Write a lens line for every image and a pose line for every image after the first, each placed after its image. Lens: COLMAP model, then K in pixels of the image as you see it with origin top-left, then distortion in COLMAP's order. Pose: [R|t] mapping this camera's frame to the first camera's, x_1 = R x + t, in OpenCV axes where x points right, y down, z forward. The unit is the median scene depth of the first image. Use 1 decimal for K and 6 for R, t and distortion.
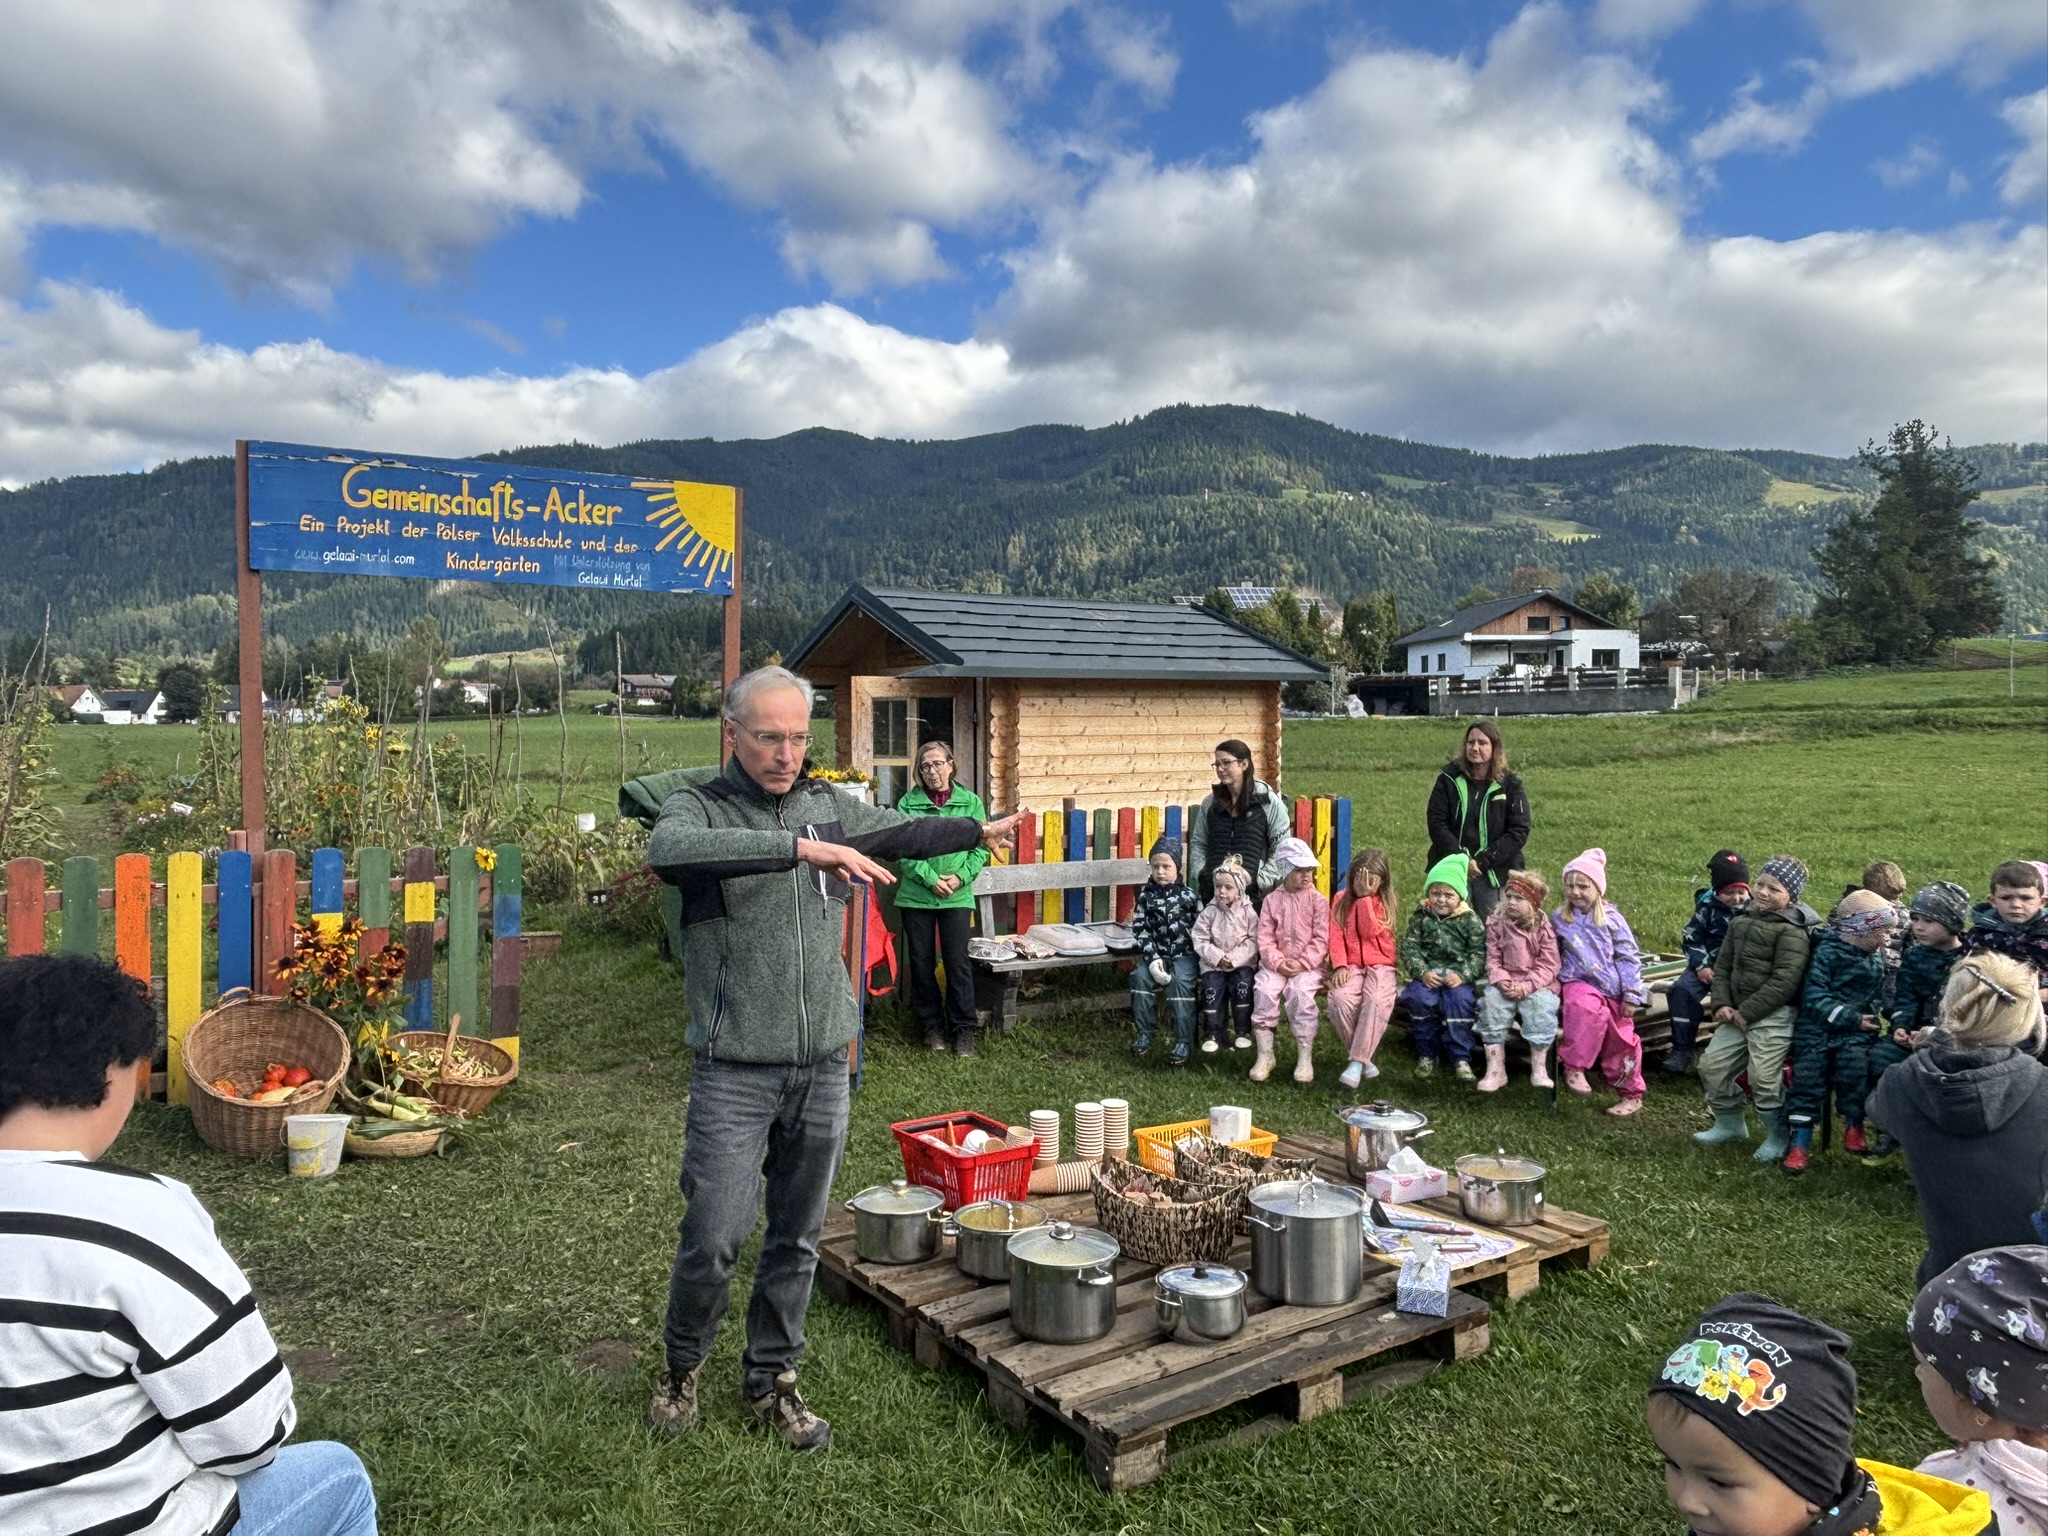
lens RADIAL K [[1455.6, 0, 1021.9], [0, 1455.6, 771.0], [0, 0, 1]] dist [-0.001883, 0.001116]
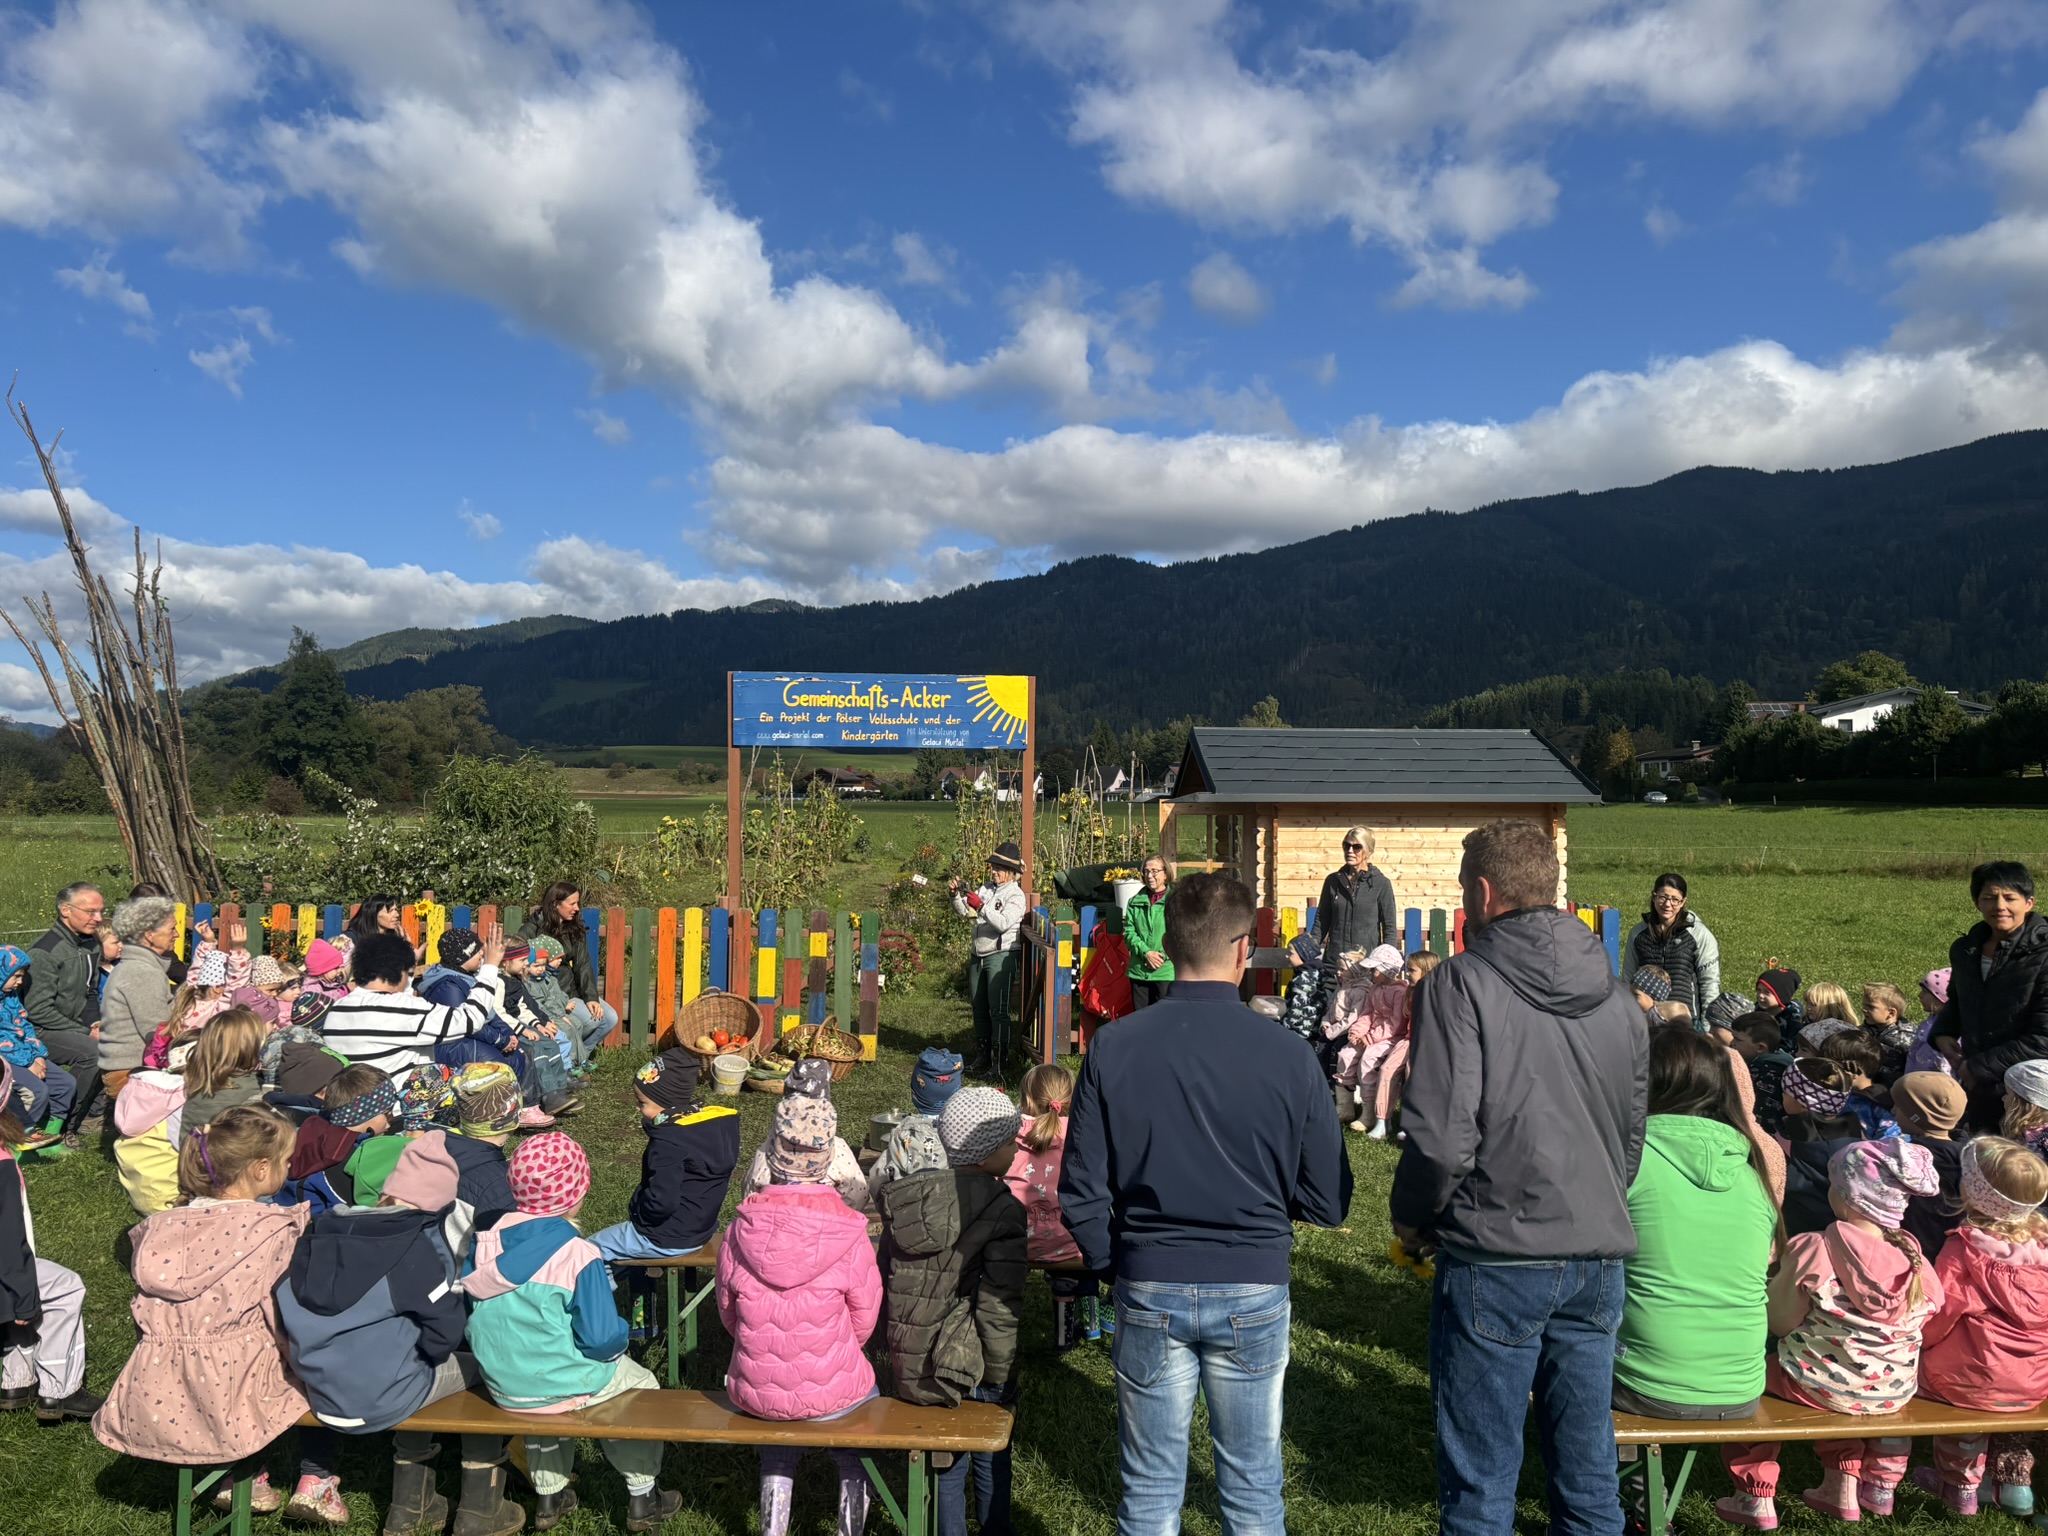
lens RADIAL K [[1541.0, 0, 1026.1], [0, 1541.0, 764.7], [0, 0, 1]] dist [0.014601, -0.011971]
pose [[0.851243, -0.004089, -0.524755, 0.668111], [-0.025451, 0.998471, -0.049066, -0.031338], [0.524154, 0.055123, 0.849838, -0.346710]]
